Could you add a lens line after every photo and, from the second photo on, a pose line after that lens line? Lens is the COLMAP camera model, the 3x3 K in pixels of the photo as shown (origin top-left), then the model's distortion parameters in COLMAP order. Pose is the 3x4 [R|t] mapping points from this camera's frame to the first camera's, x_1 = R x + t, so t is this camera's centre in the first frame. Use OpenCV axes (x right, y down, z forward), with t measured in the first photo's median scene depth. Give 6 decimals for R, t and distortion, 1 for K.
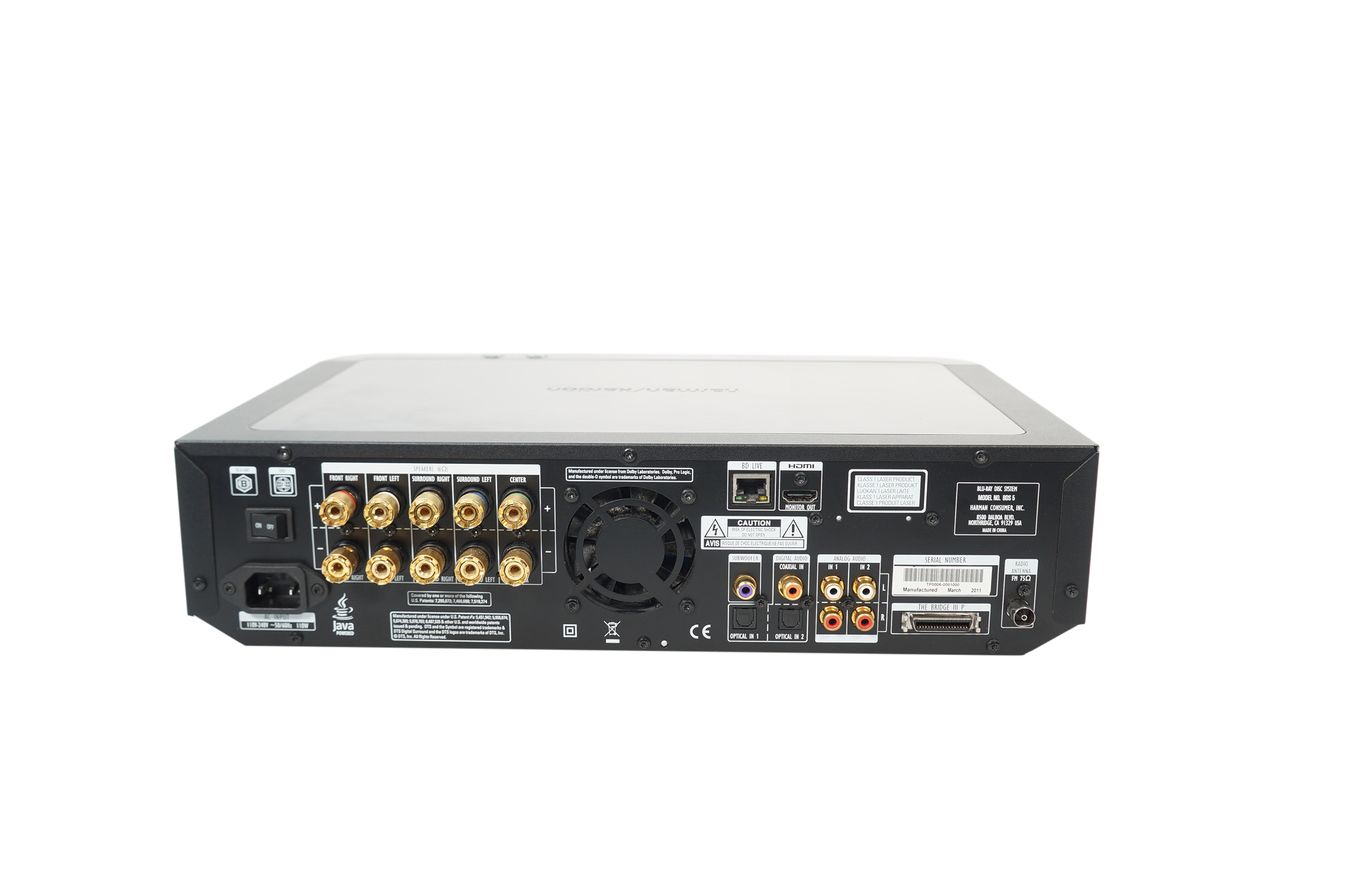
lens RADIAL K [[1279.4, 0, 674.5], [0, 1279.4, 447.5], [0, 0, 1]] dist [-0.081434, 0.003465]
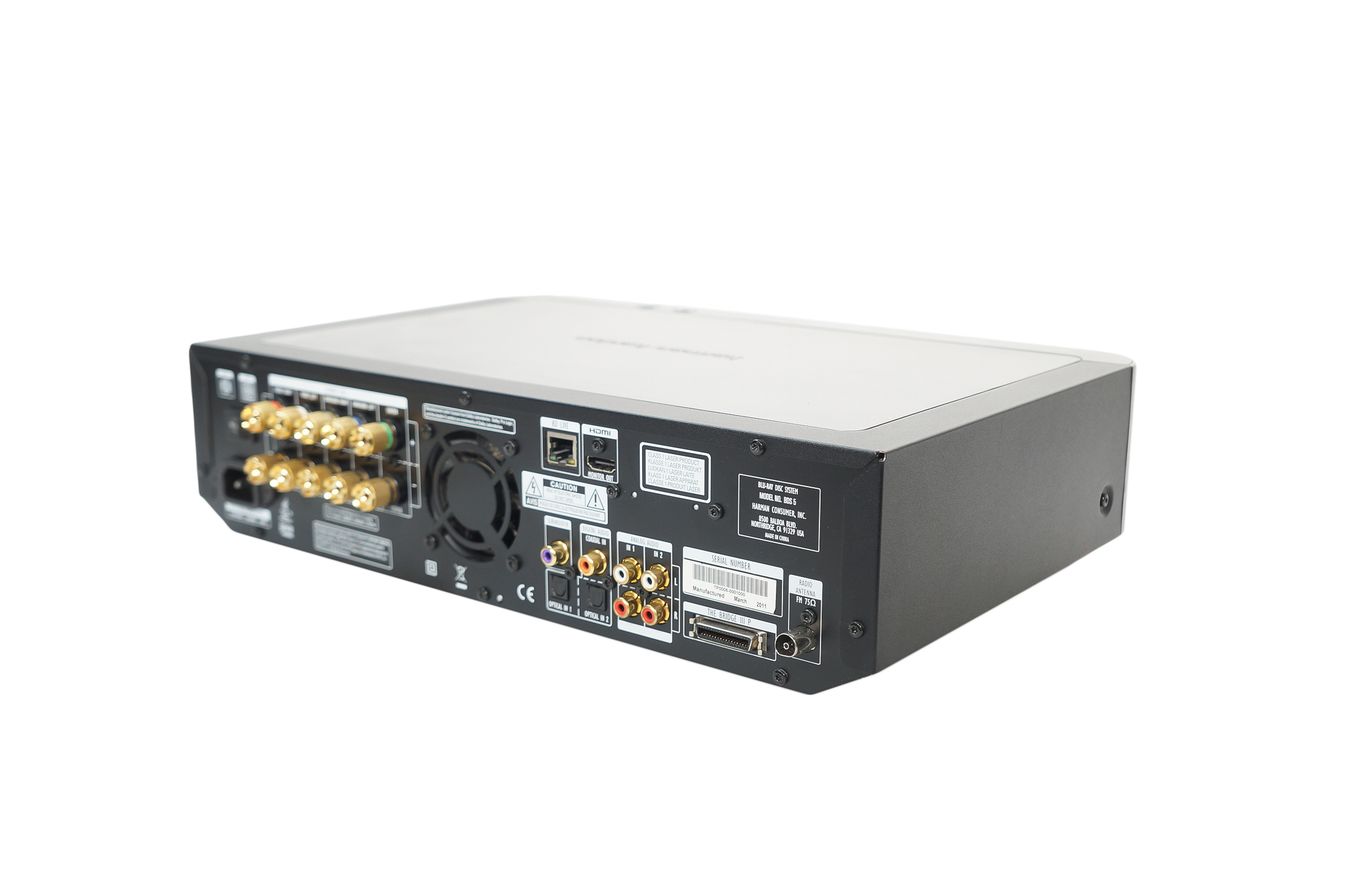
lens RADIAL K [[1501.1, 0, 674.5], [0, 1501.1, 447.5], [0, 0, 1]] dist [-0.003225, -0.000021]
pose [[0.802437, 0.132429, -0.581856, 0.763817], [-0.129865, 0.990449, 0.046328, -0.030891], [0.582434, 0.038388, 0.811971, 0.150414]]
